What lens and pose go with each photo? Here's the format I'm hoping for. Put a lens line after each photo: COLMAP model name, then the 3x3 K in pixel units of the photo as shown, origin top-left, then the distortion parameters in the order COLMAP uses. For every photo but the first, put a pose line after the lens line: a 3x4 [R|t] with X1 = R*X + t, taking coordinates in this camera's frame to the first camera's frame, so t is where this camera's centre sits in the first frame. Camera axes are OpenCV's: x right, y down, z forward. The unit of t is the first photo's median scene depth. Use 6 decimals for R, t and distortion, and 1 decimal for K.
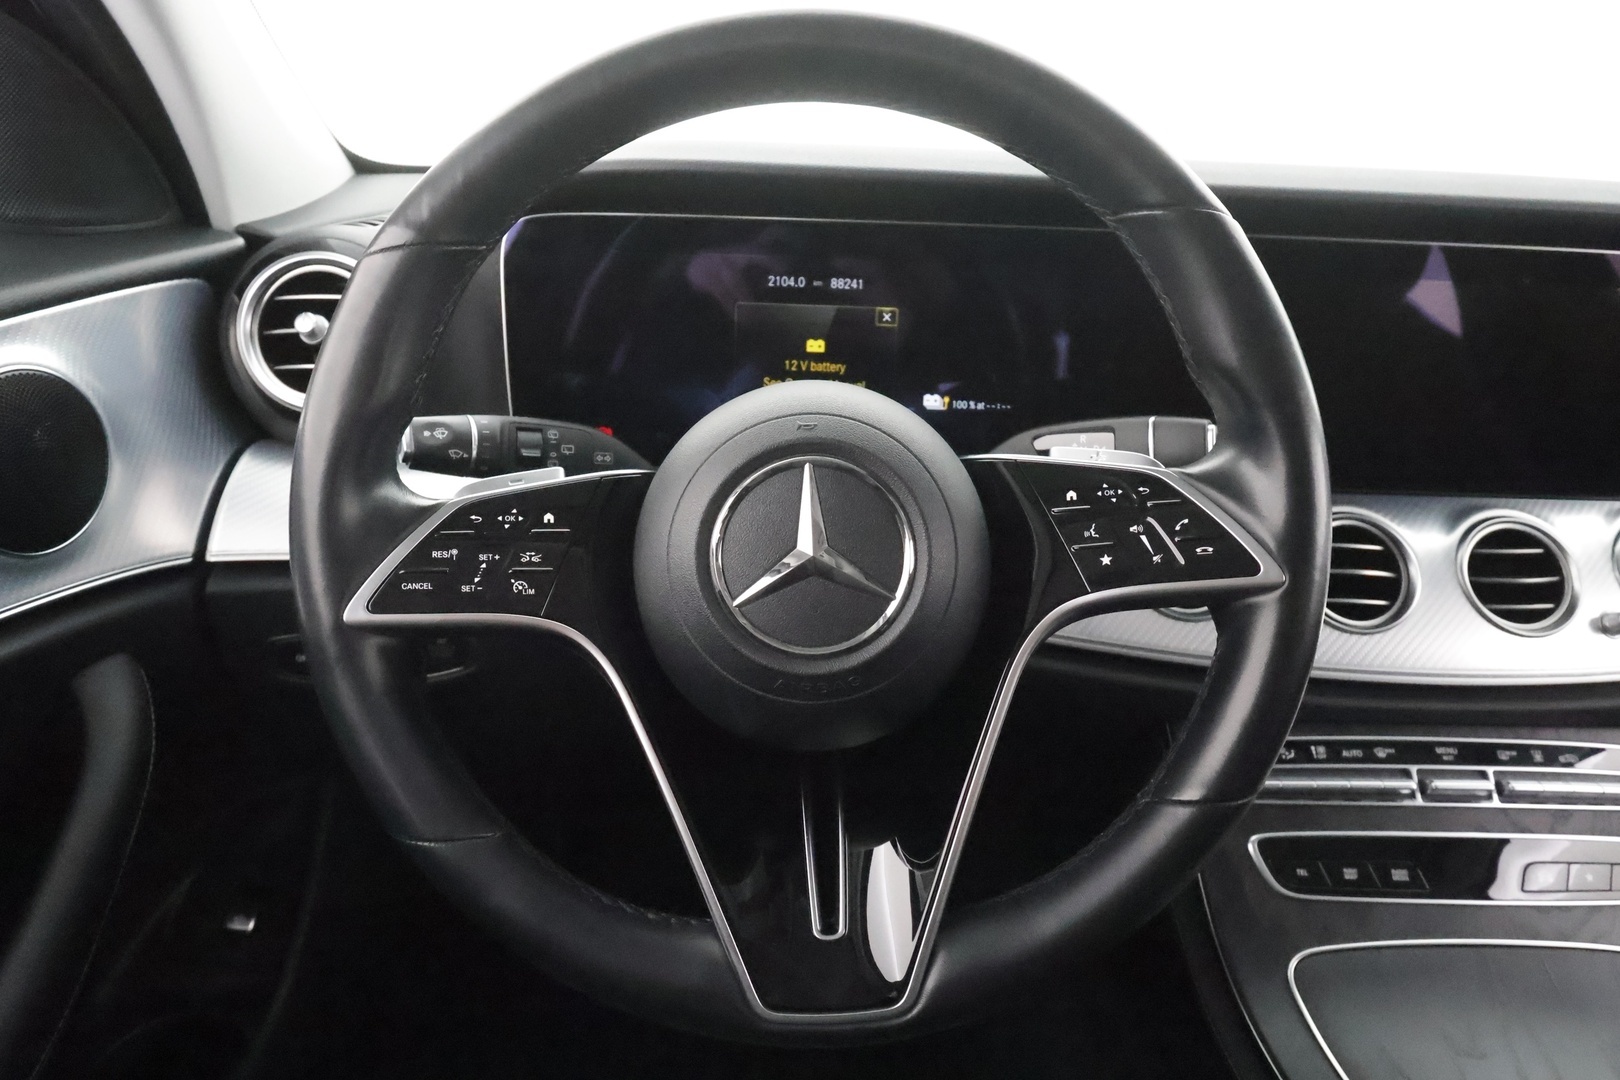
lens RADIAL K [[1070.6, 0, 810.0], [0, 1070.6, 540.0], [0, 0, 1]] dist [0.001203, 0.000462]
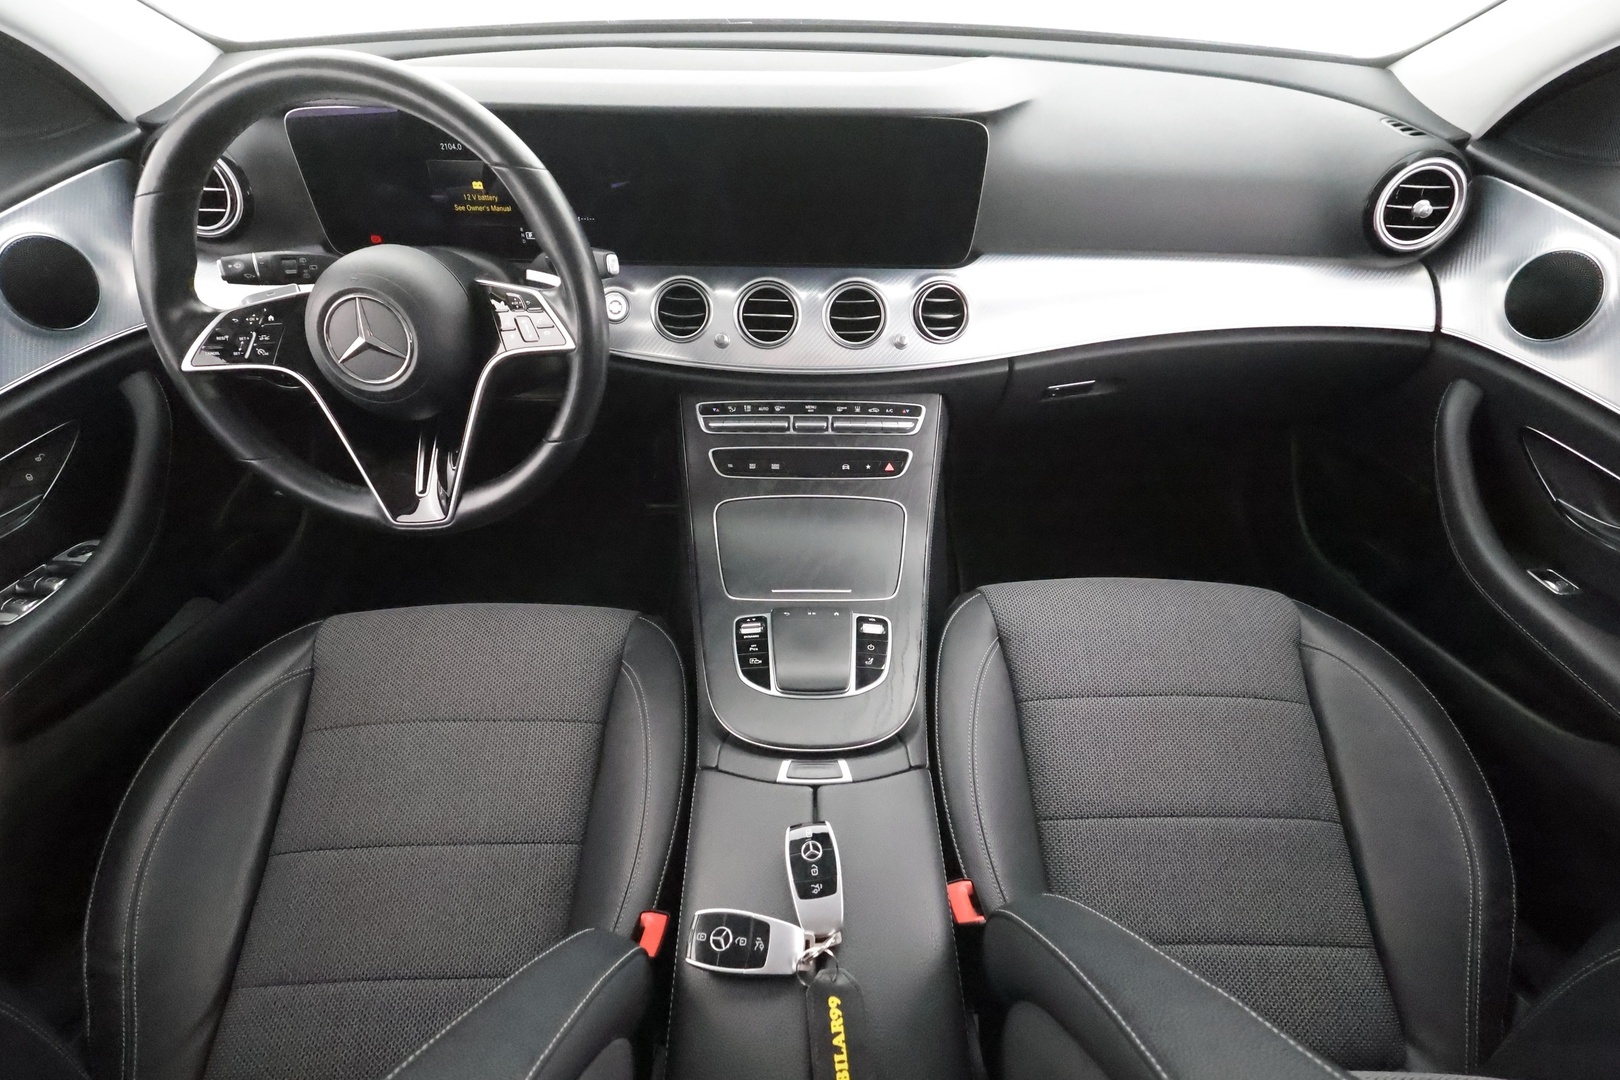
lens RADIAL K [[754.2, 0, 810.0], [0, 754.2, 540.0], [0, 0, 1]] dist [0.001719, 0.000091]
pose [[0.999292, -0.003259, -0.037470, 0.680243], [0.018087, 0.915127, 0.402760, -0.153697], [0.032978, -0.403153, 0.914538, -0.418920]]
